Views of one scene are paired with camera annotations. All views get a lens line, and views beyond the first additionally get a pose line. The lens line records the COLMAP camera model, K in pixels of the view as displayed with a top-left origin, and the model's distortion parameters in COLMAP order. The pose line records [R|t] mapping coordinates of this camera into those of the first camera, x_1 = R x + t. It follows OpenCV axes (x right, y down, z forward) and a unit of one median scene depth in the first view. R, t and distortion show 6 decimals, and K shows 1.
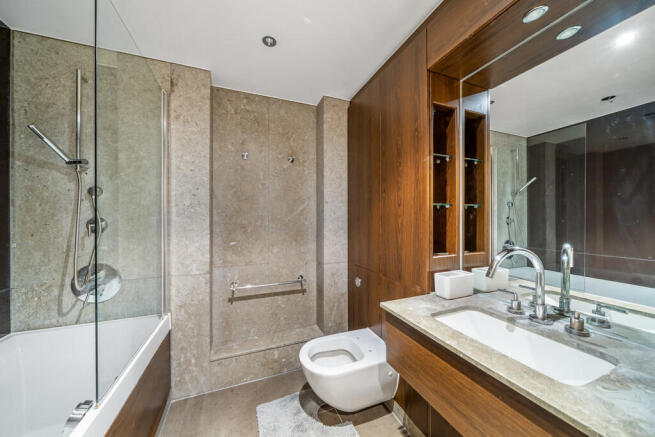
lens RADIAL K [[225.4, 0, 326.7], [0, 225.4, 218.5], [0, 0, 1]] dist [-0.001613, -0.000083]
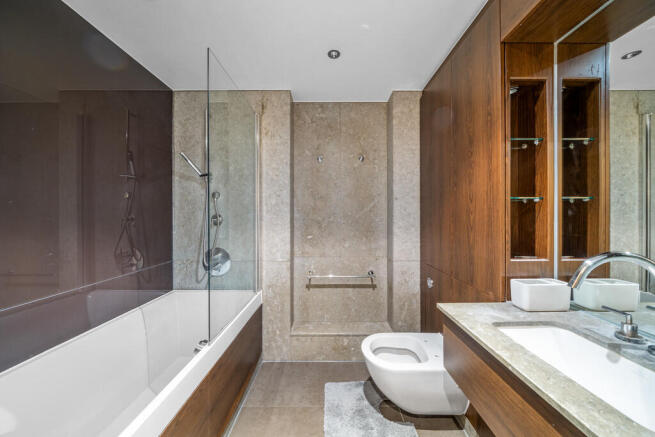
lens RADIAL K [[225.4, 0, 327.7], [0, 225.4, 216.1], [0, 0, 1]] dist [-0.001613, -0.000083]
pose [[0.931714, 0.002026, -0.363186, 0.112732], [-0.001197, 0.999996, 0.002507, 0.003138], [0.363190, -0.001902, 0.931713, -0.037977]]
